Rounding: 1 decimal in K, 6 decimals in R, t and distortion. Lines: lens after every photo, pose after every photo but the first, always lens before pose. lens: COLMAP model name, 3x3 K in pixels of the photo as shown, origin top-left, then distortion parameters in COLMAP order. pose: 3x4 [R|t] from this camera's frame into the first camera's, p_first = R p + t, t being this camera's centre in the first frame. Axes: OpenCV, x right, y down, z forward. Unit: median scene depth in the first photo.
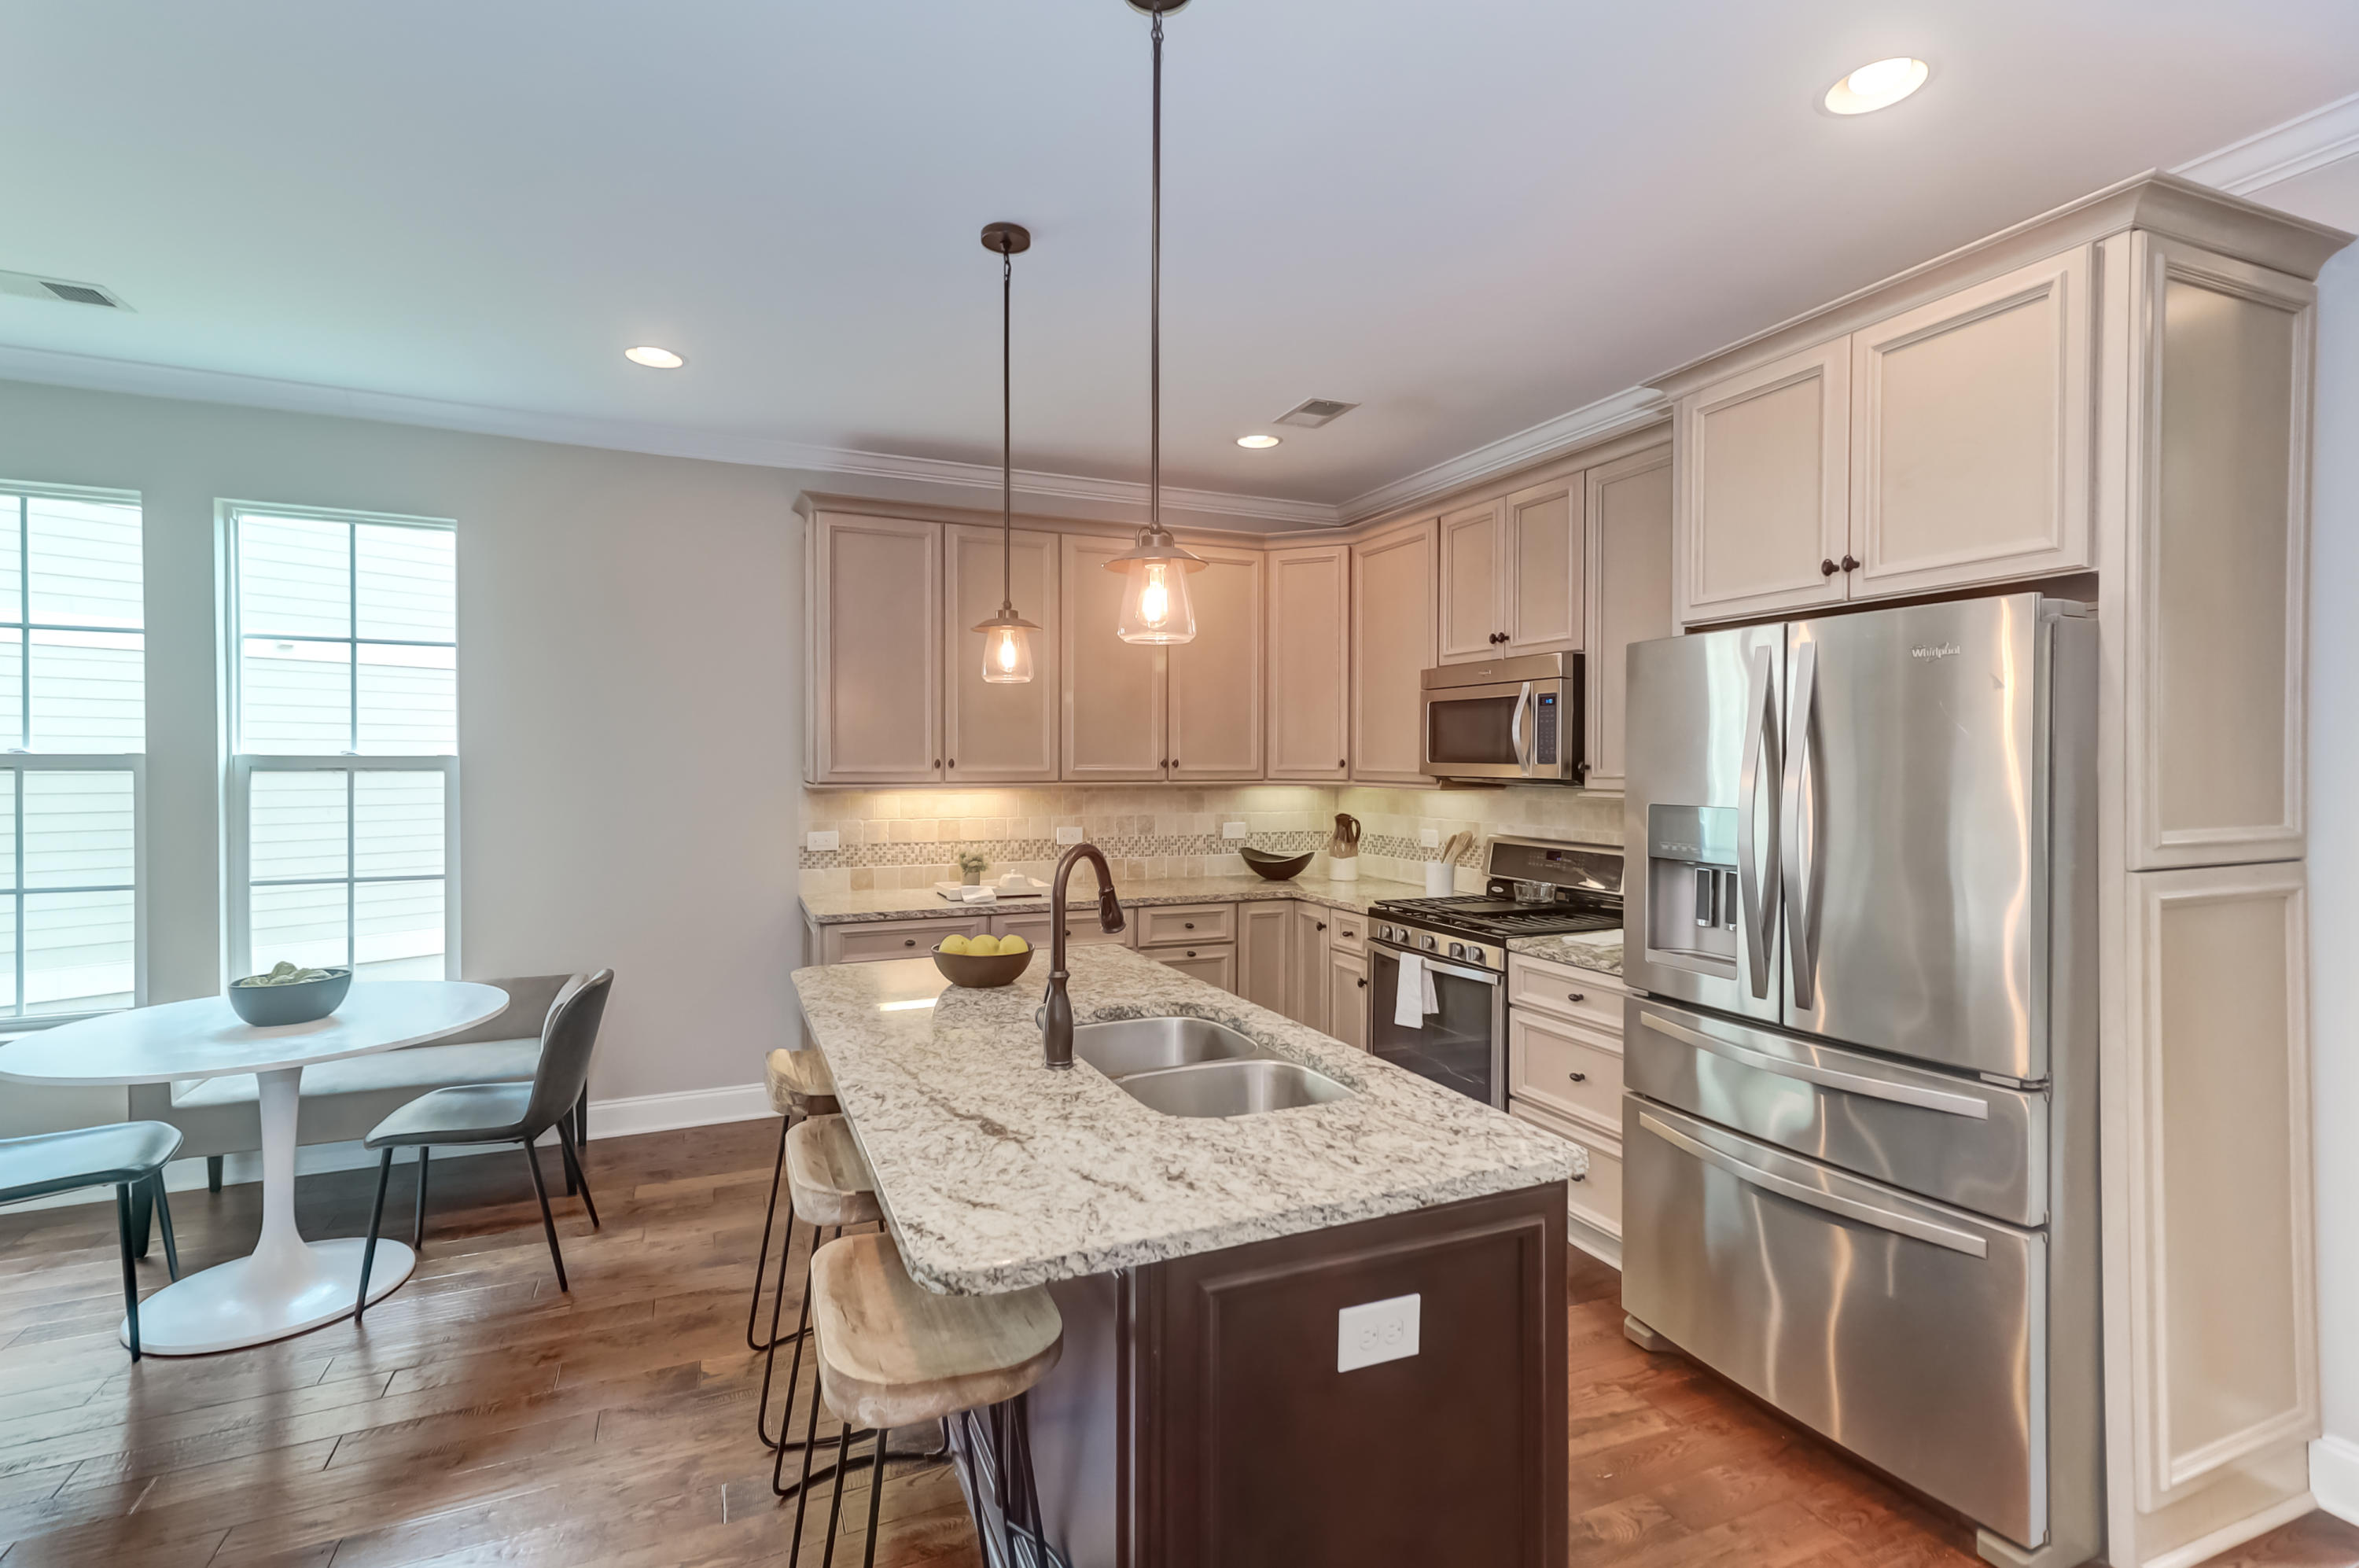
lens RADIAL K [[1077.1, 0, 1169.5], [0, 1077.1, 771.9], [0, 0, 1]] dist [0.003455, -0.000133]
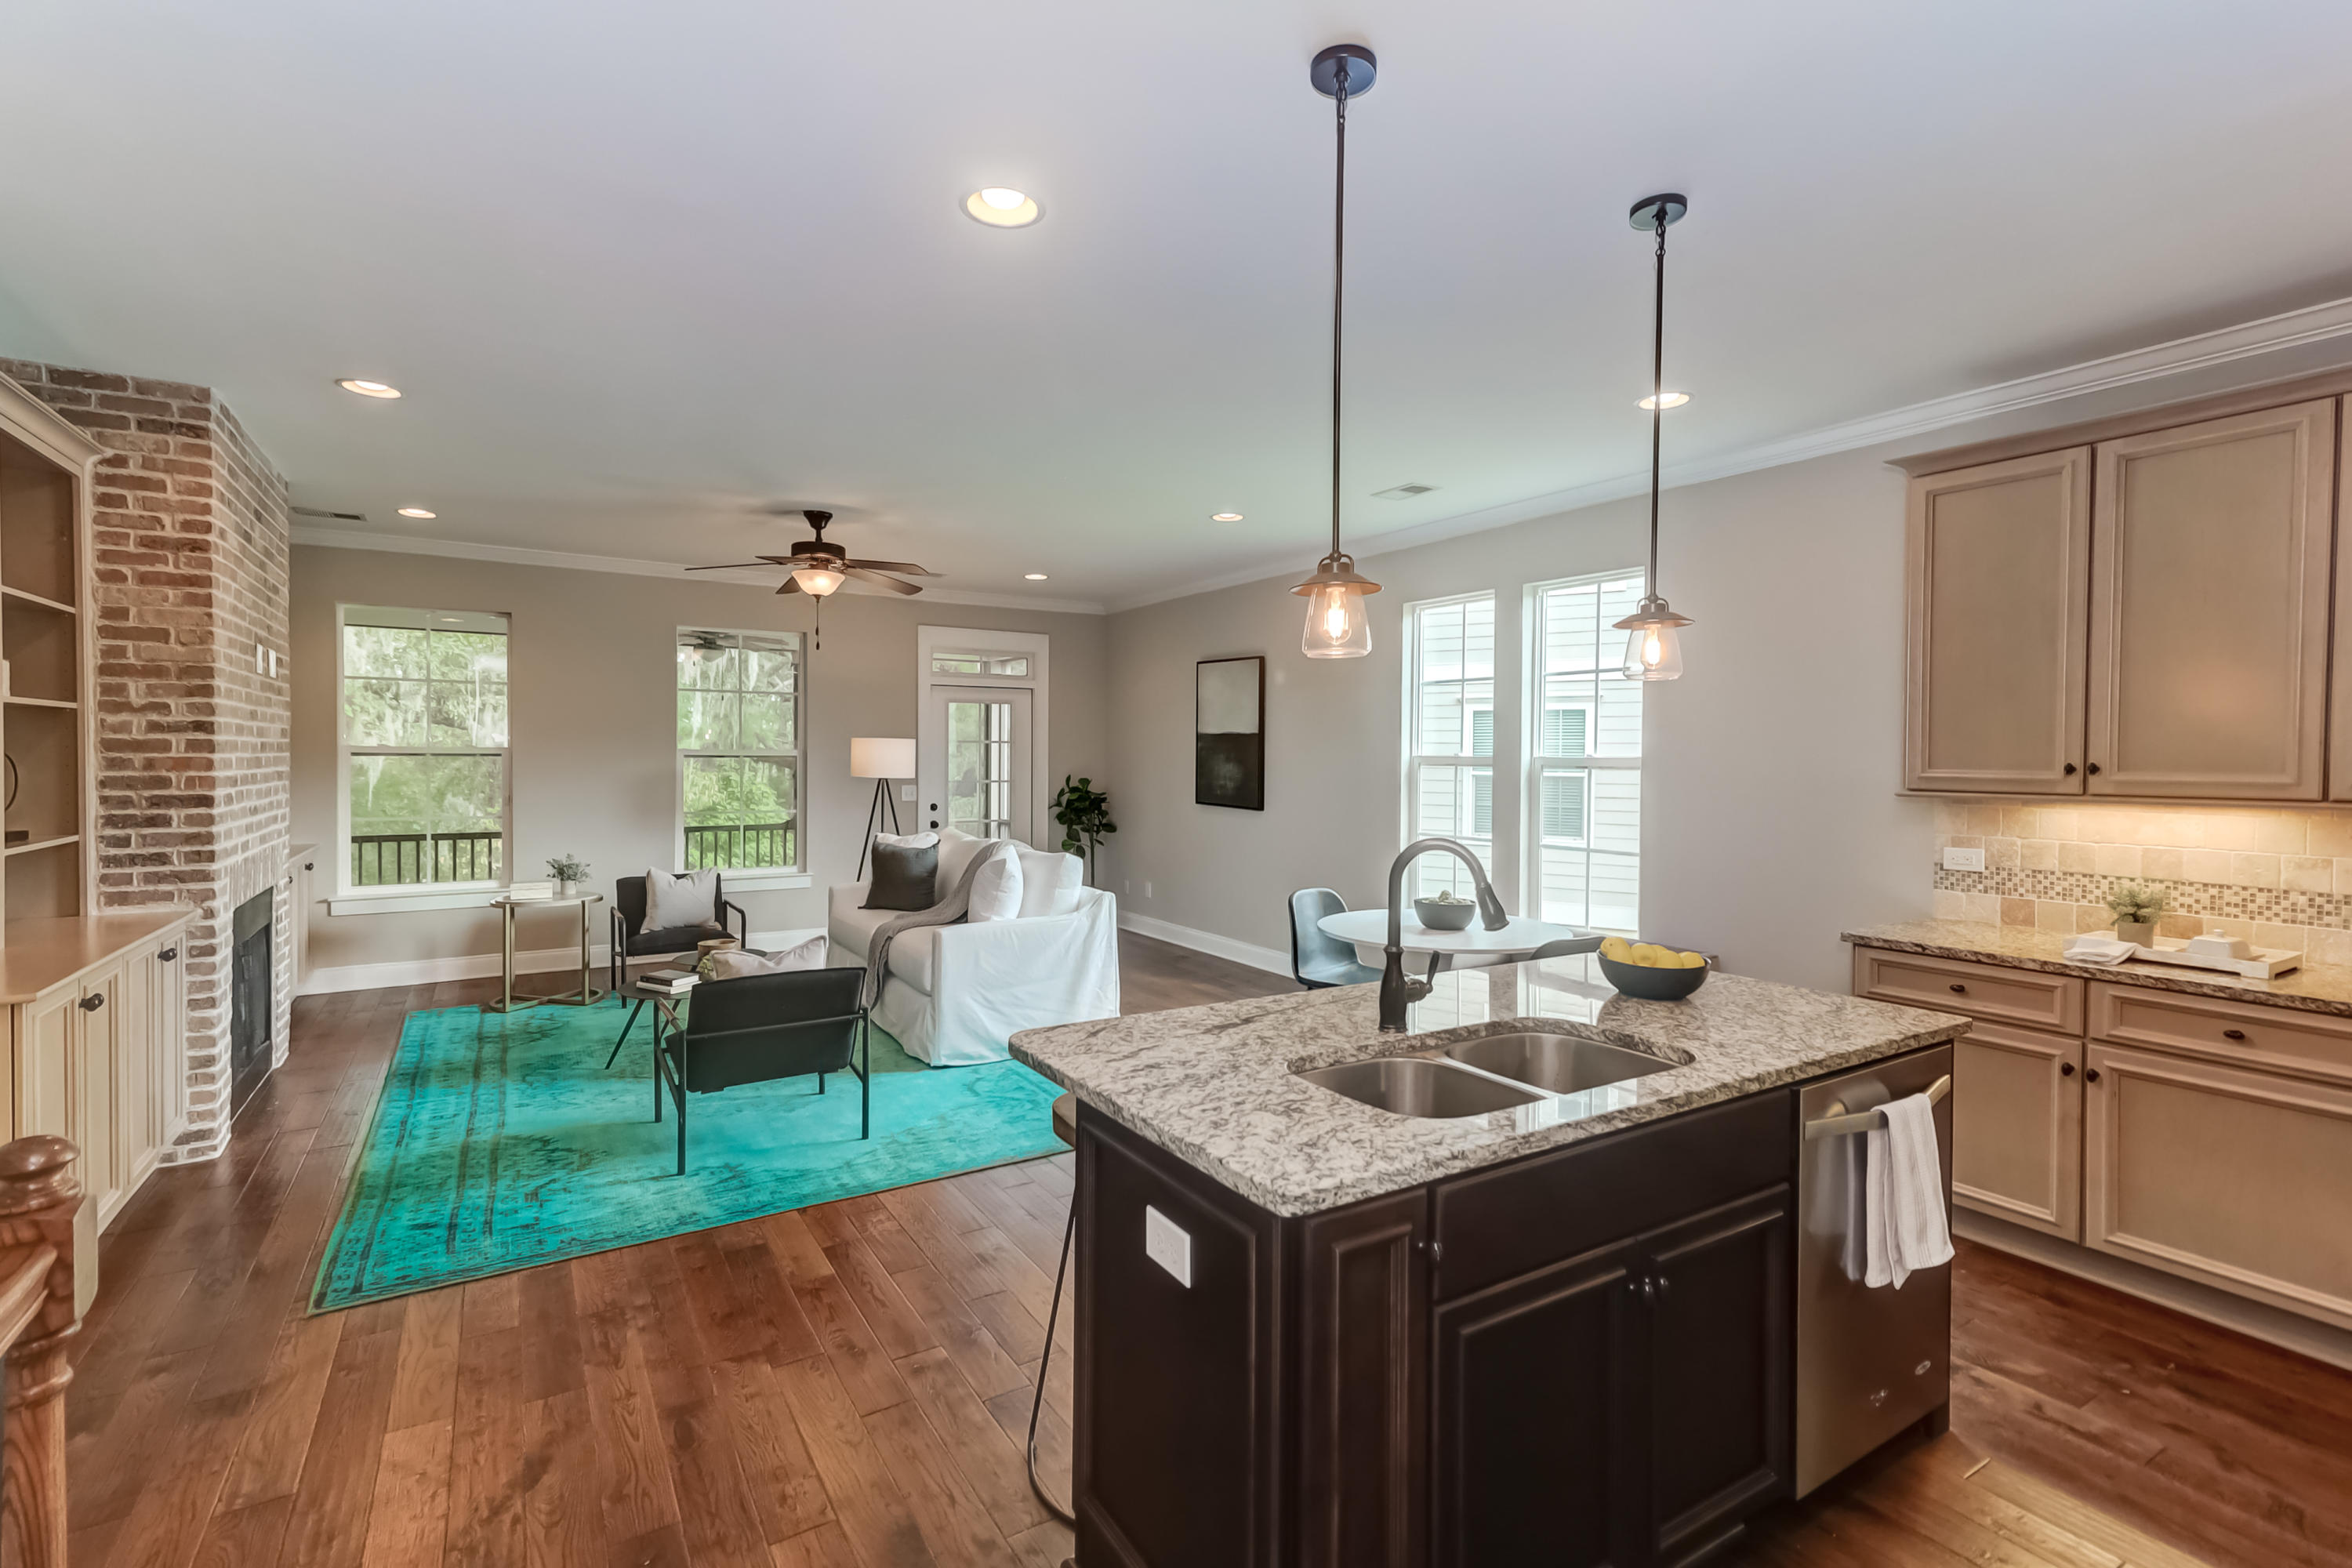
lens RADIAL K [[1073.9, 0, 1167.1], [0, 1073.9, 771.7], [0, 0, 1]] dist [0.003455, -0.000133]
pose [[0.138640, 0.013104, -0.990256, 1.163654], [-0.017150, 0.999794, 0.010829, -0.008334], [0.990194, 0.015482, 0.138836, 0.714965]]
